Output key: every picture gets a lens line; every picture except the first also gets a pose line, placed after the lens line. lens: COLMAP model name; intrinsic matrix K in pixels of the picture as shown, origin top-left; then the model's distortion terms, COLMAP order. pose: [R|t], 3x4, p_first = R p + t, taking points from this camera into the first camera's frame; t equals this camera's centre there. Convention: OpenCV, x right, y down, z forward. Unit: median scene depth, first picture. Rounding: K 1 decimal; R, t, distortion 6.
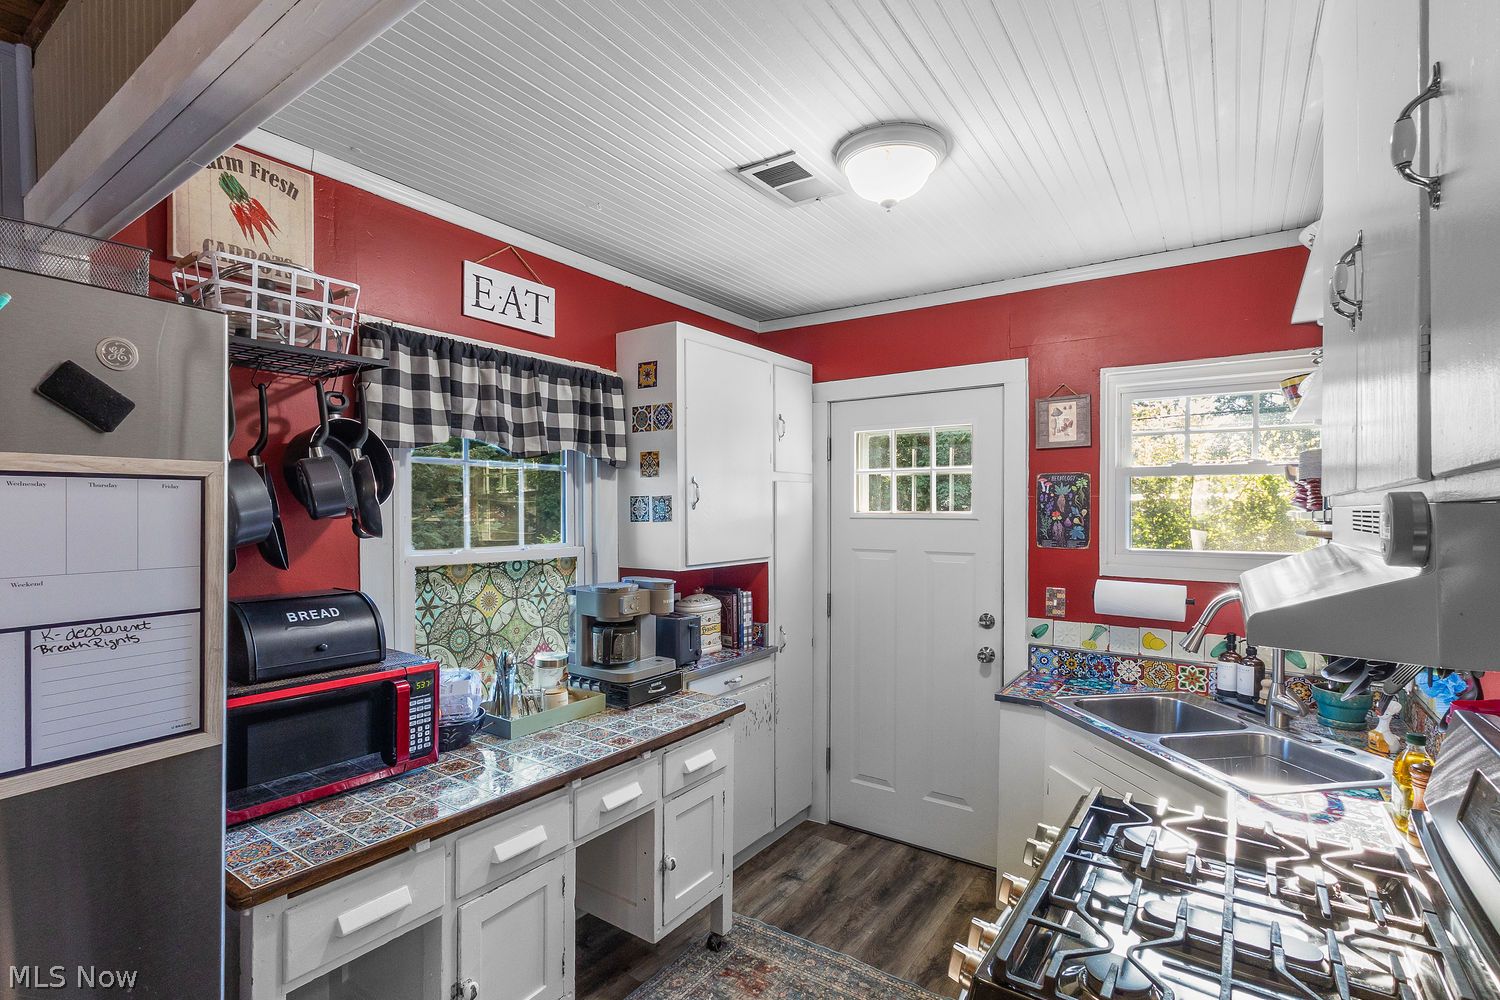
lens RADIAL K [[703.7, 0, 742.5], [0, 703.7, 513.0], [0, 0, 1]] dist [-0.012042, 0.001215]
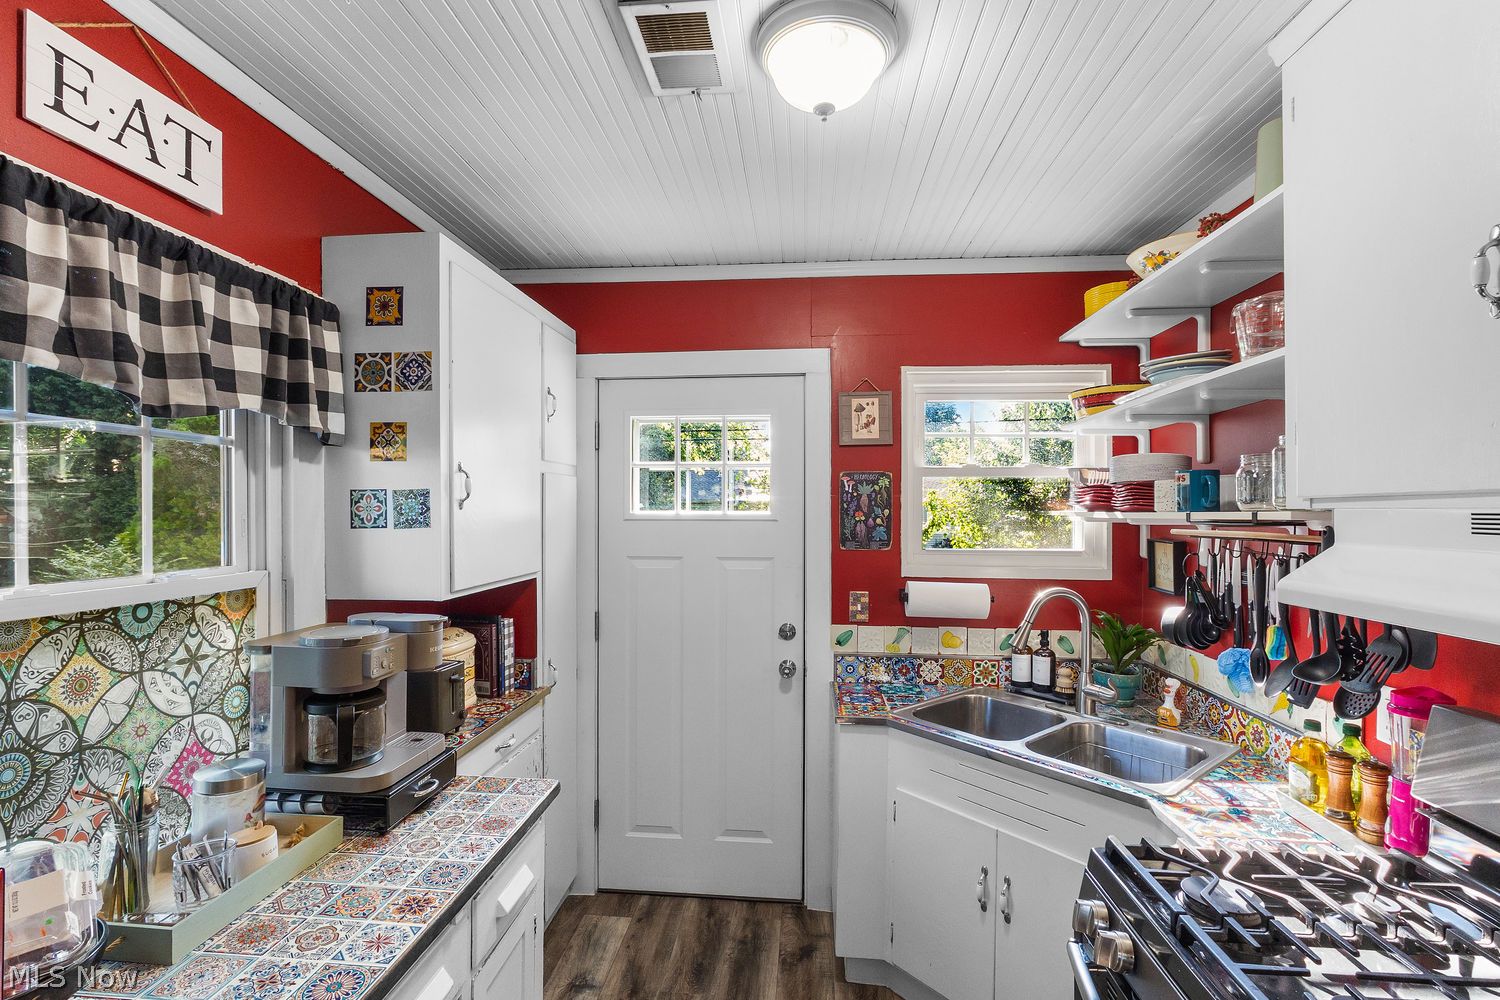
lens RADIAL K [[693.2, 0, 746.3], [0, 693.2, 508.6], [0, 0, 1]] dist [-0.003706, 0.001880]
pose [[0.867327, 0.000191, 0.497738, -0.169478], [0.002753, 0.999983, -0.005182, -0.002023], [-0.497731, 0.005865, 0.867312, 0.277164]]
